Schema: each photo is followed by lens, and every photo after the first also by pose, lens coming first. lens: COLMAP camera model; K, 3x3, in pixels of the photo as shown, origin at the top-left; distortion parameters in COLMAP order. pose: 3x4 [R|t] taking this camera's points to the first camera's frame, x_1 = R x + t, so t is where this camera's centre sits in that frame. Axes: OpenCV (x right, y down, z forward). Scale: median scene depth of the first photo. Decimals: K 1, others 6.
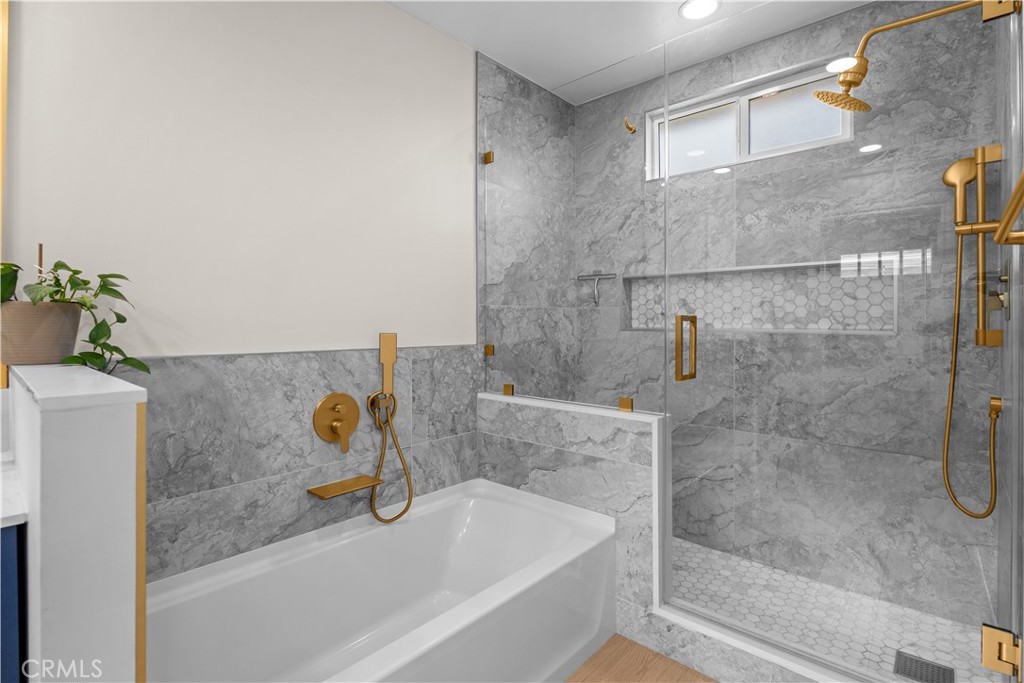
lens RADIAL K [[490.2, 0, 510.0], [0, 490.2, 336.7], [0, 0, 1]] dist [-0.010643, 0.000263]
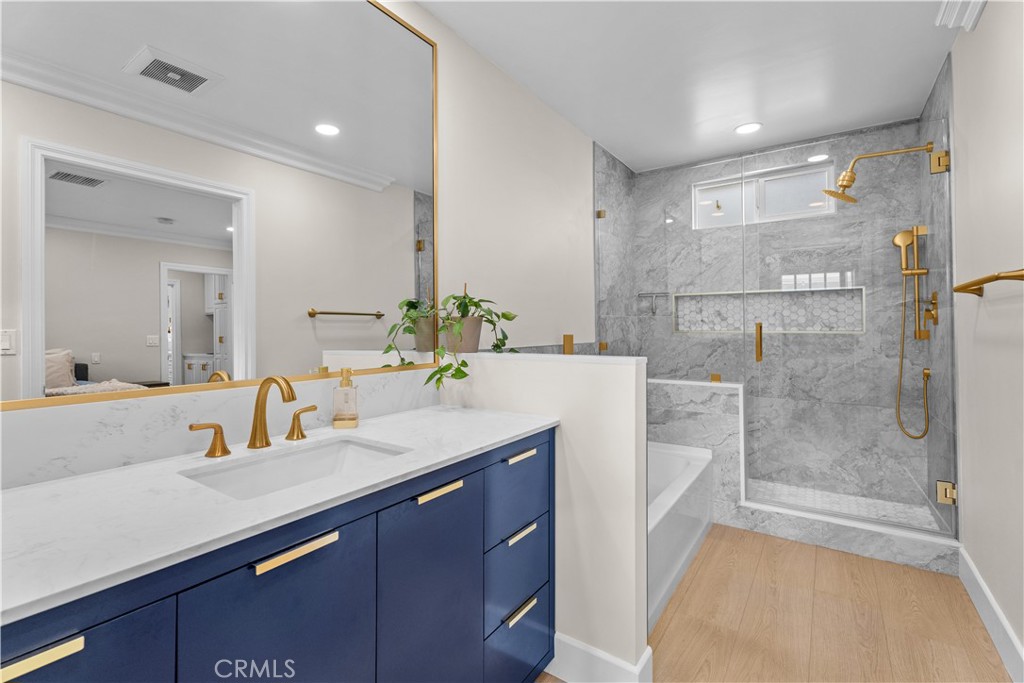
lens RADIAL K [[459.5, 0, 514.1], [0, 459.5, 333.3], [0, 0, 1]] dist [0.000970, 0.000287]
pose [[0.990769, -0.005576, 0.135448, -0.551625], [0.007737, 0.999851, -0.015431, 0.008960], [-0.135342, 0.016337, 0.990664, -0.354672]]
